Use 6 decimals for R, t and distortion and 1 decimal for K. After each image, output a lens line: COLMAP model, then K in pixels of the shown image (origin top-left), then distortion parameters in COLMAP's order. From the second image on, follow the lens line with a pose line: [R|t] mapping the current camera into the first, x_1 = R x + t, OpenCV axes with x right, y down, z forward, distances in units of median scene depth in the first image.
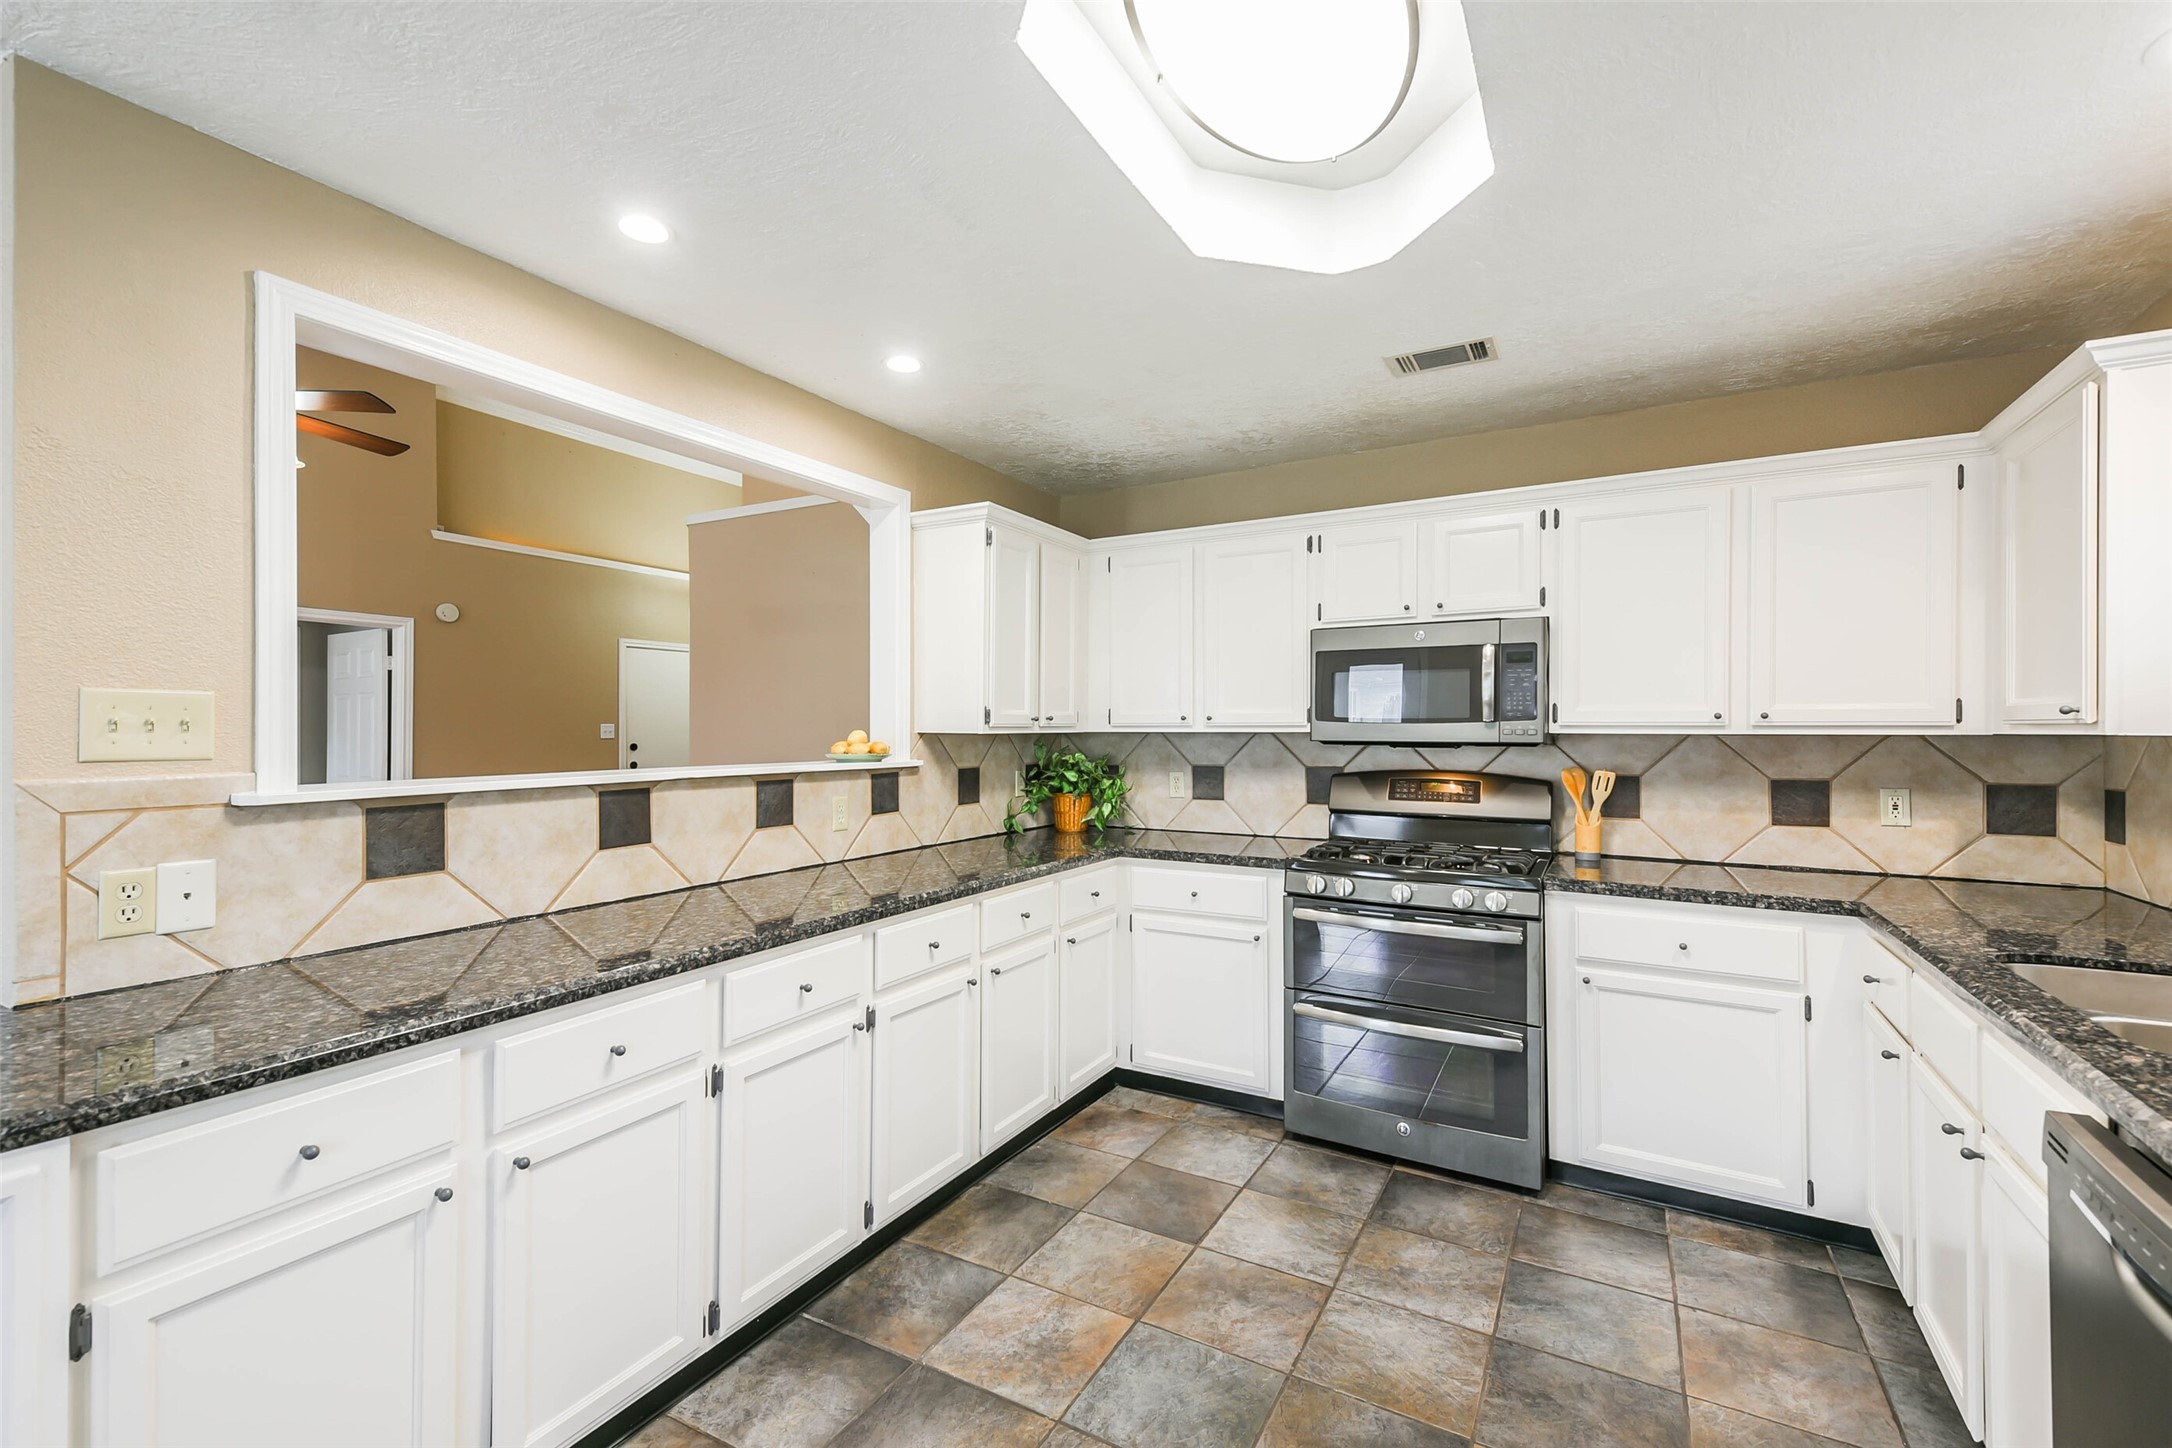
lens RADIAL K [[935.2, 0, 1075.2], [0, 935.2, 726.3], [0, 0, 1]] dist [0.066276, -0.026653]
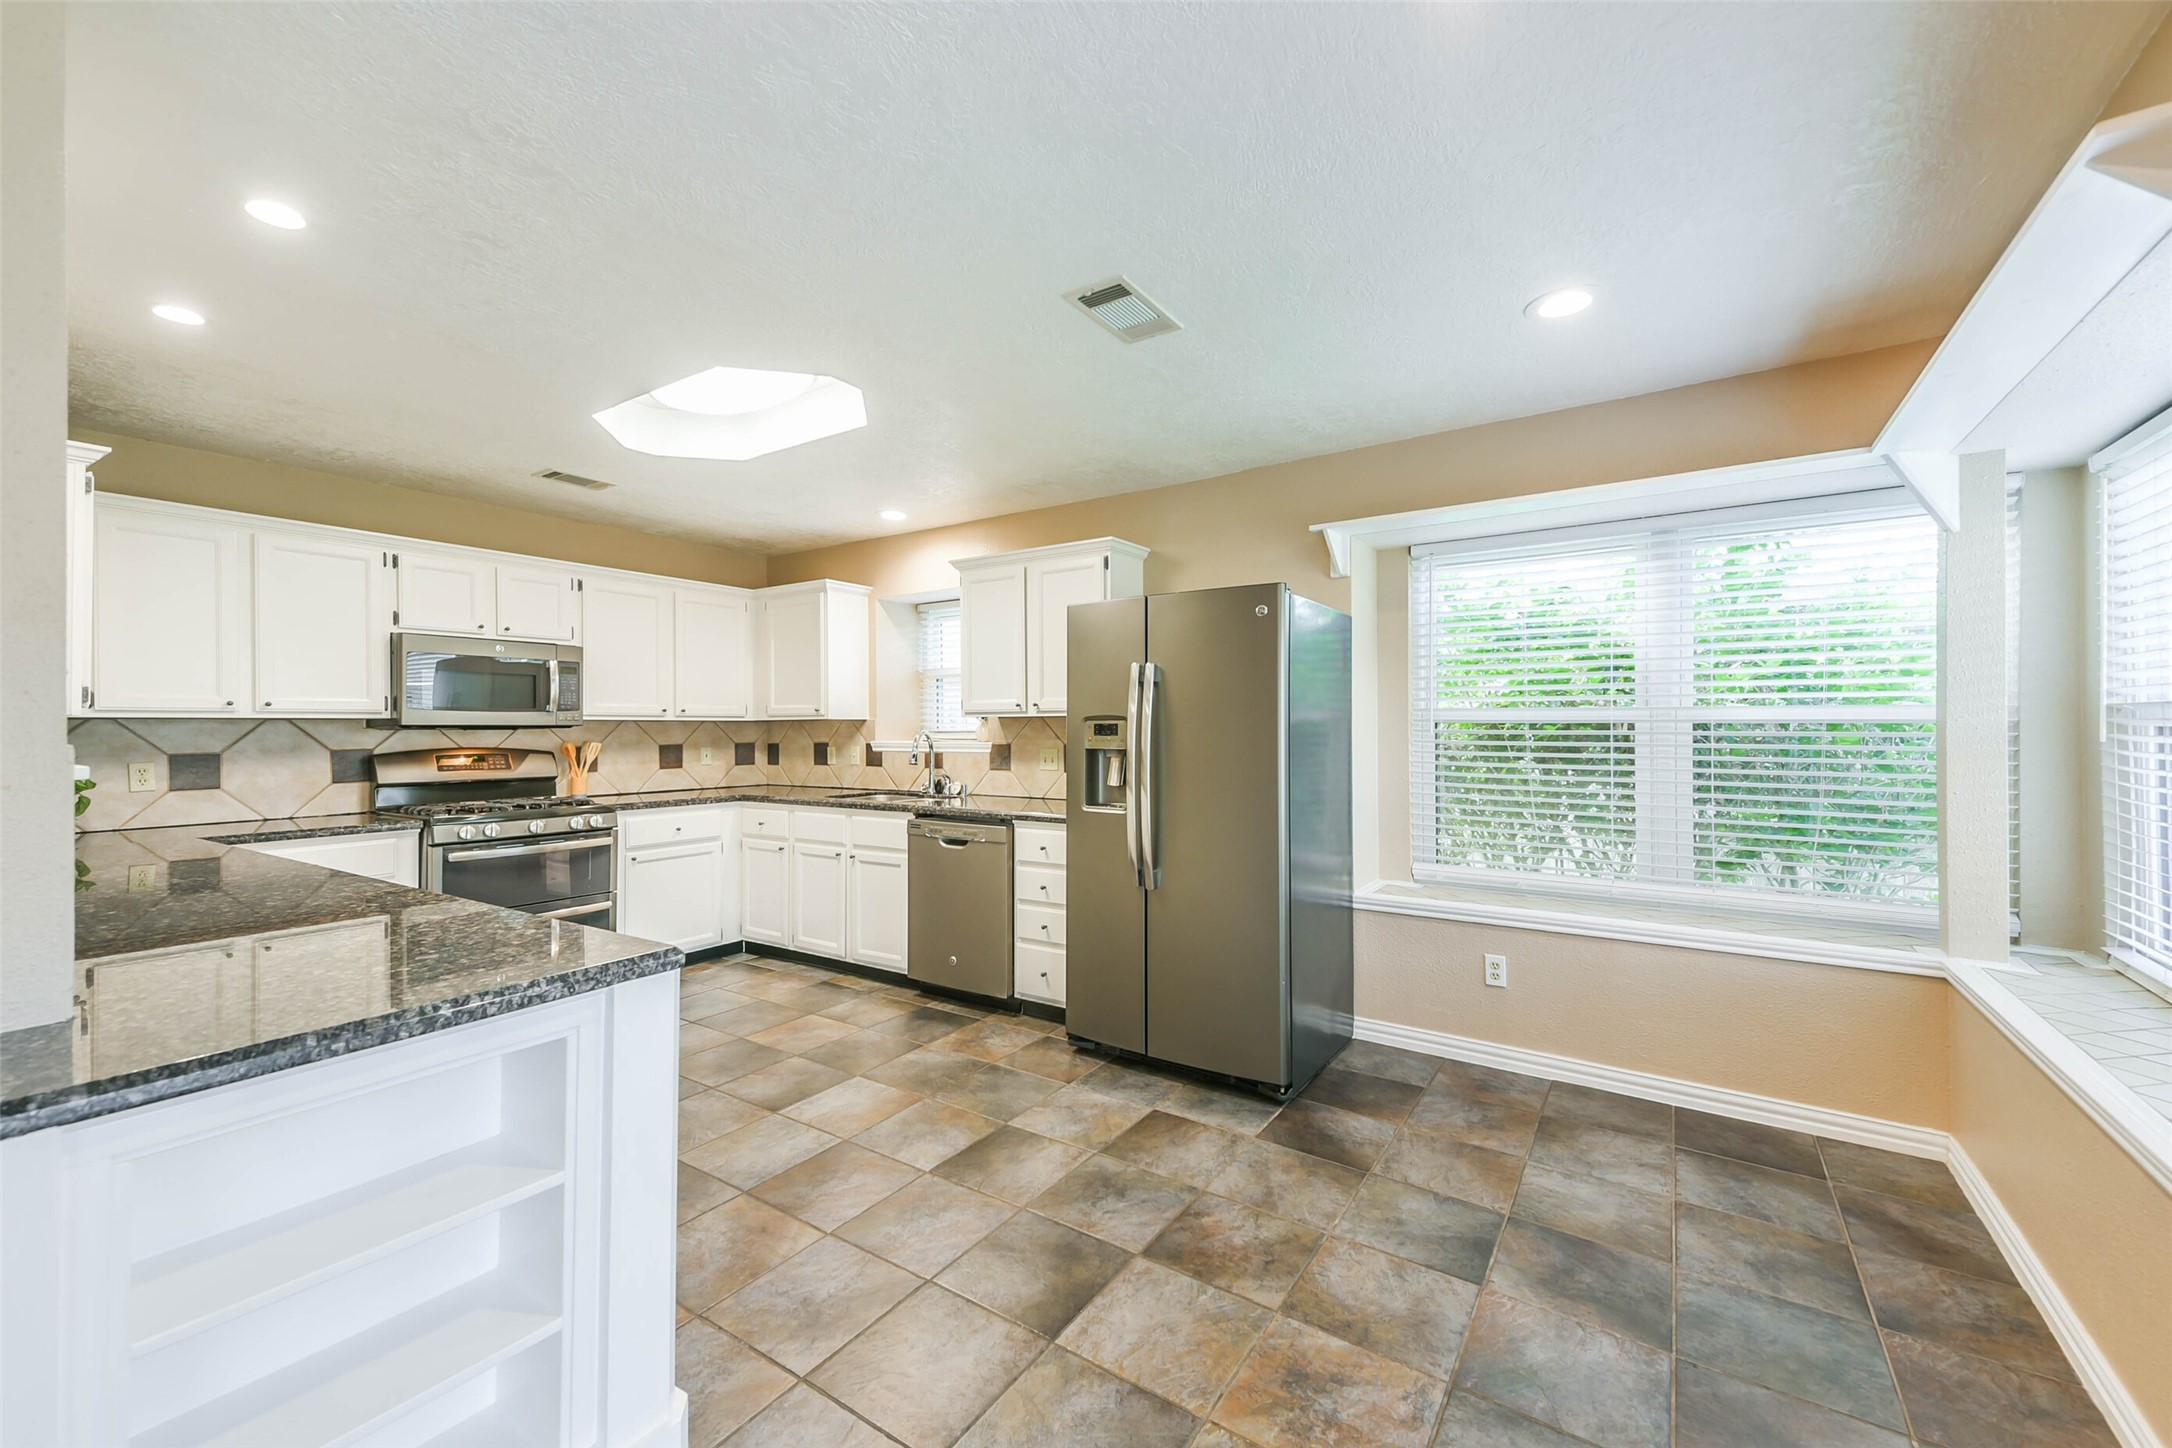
lens RADIAL K [[859.3, 0, 1081.0], [0, 859.3, 724.8], [0, 0, 1]] dist [0.064175, -0.025025]
pose [[0.079814, 0.002819, 0.996806, -0.963867], [0.002665, 0.999992, -0.003041, 0.024775], [-0.996806, 0.002899, 0.079806, 0.047200]]
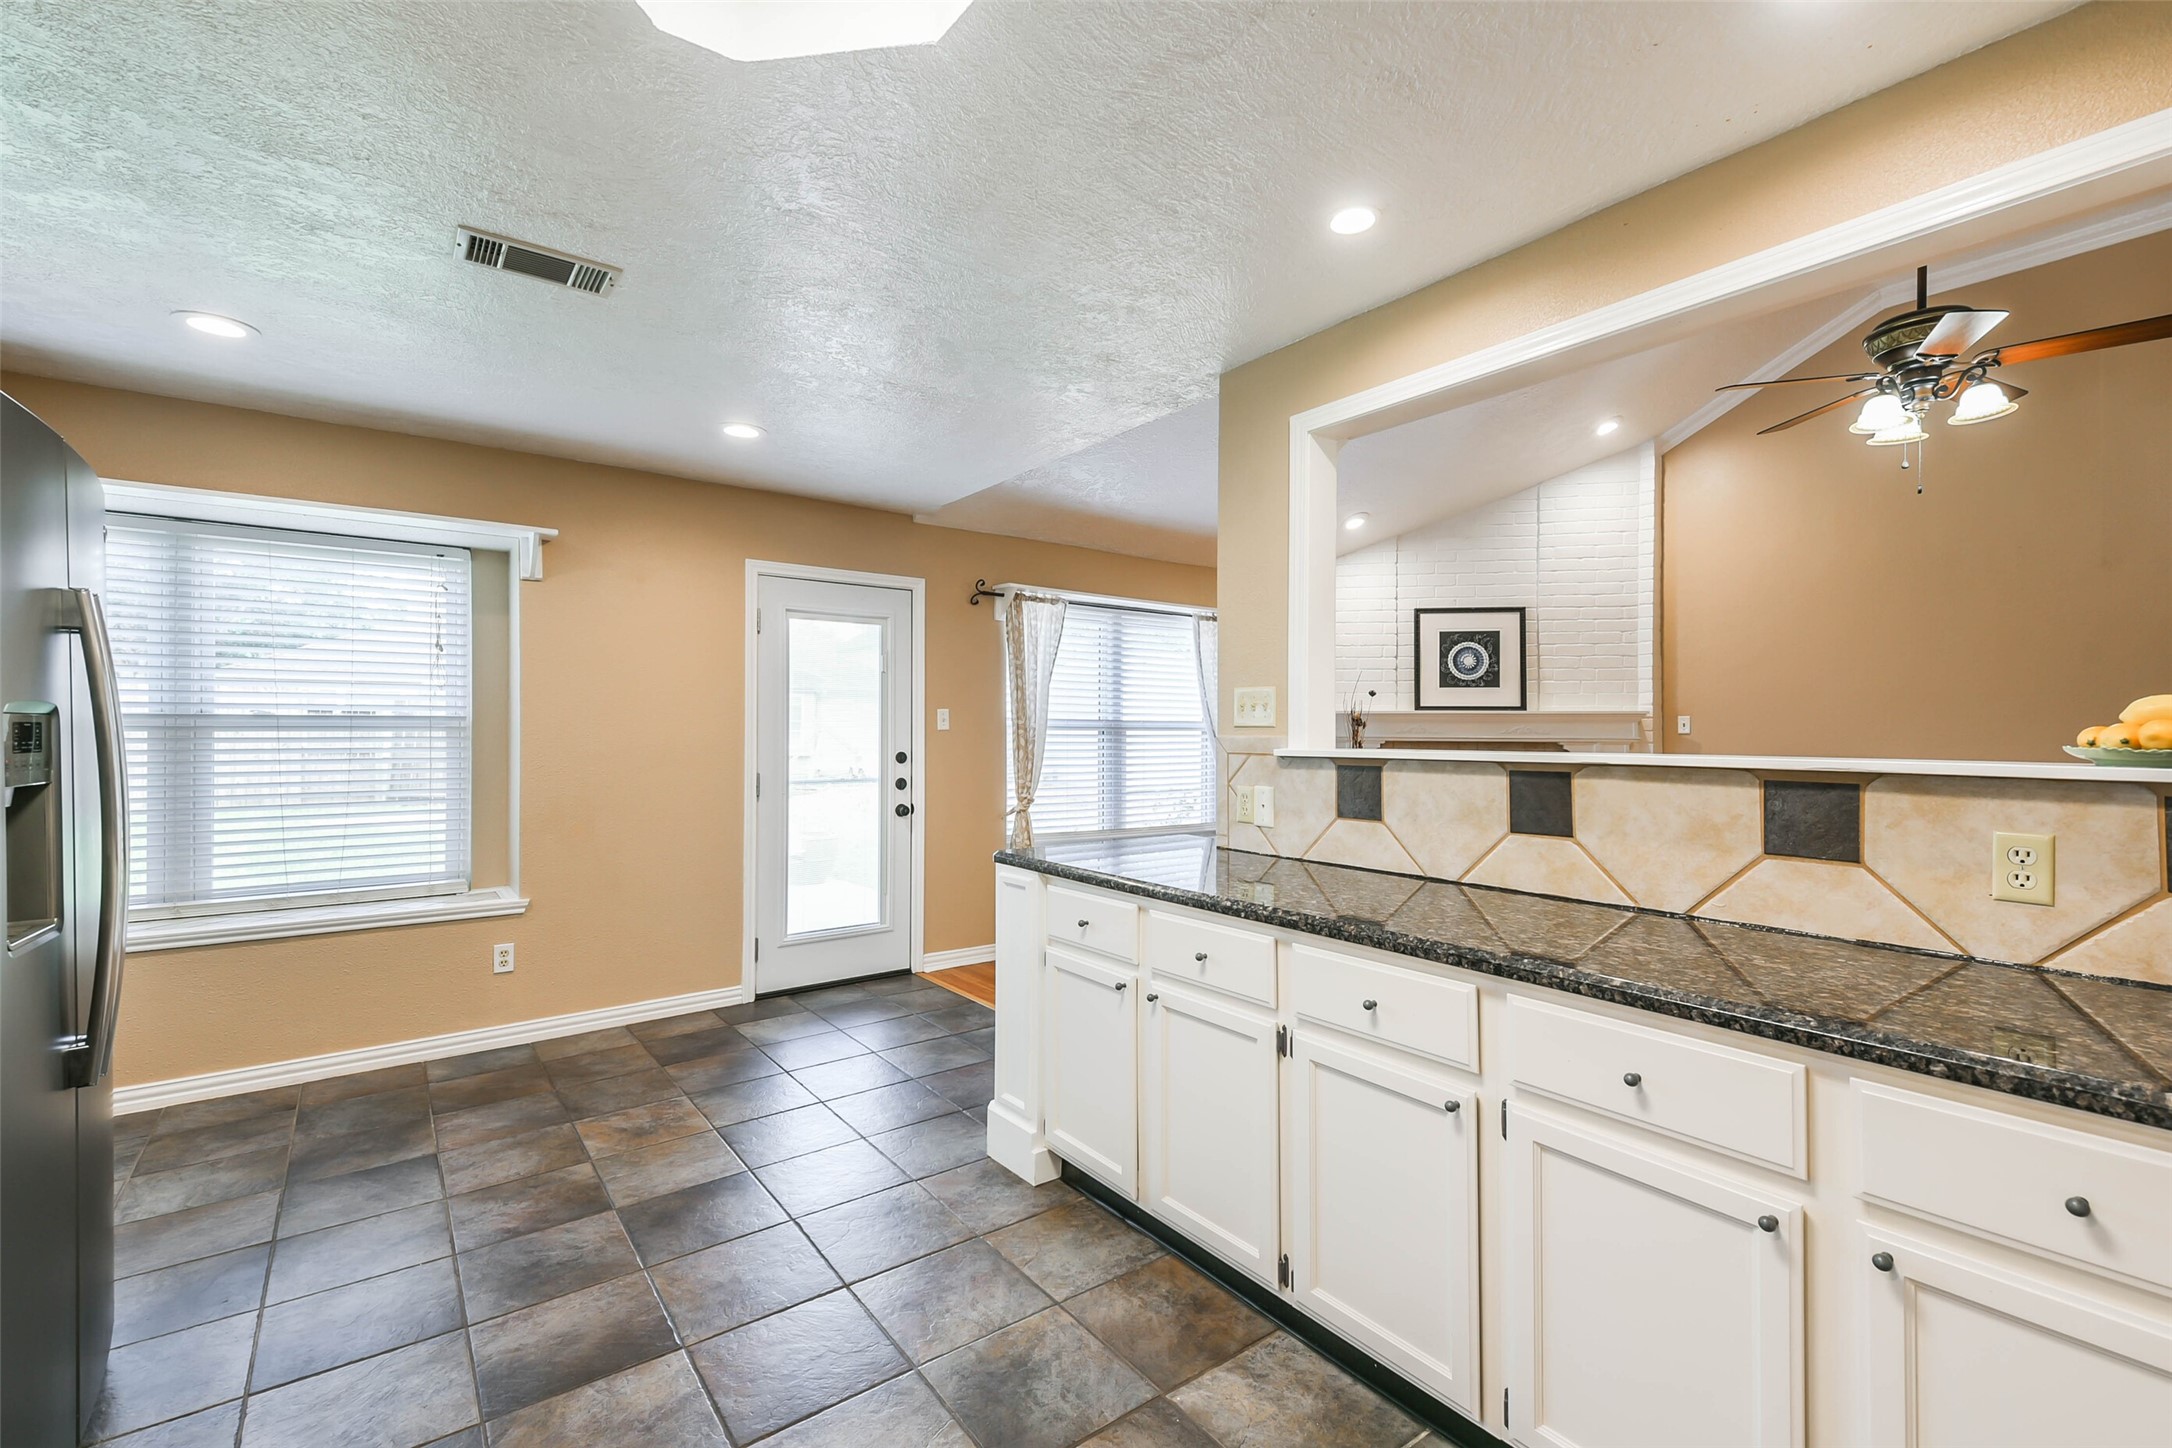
lens RADIAL K [[935.2, 0, 1075.2], [0, 935.2, 726.3], [0, 0, 1]] dist [0.066276, -0.026653]
pose [[-0.403103, -0.003412, -0.915148, 0.442684], [-0.000566, 0.999994, -0.003479, 0.023864], [0.915155, -0.000884, -0.403102, 0.821992]]
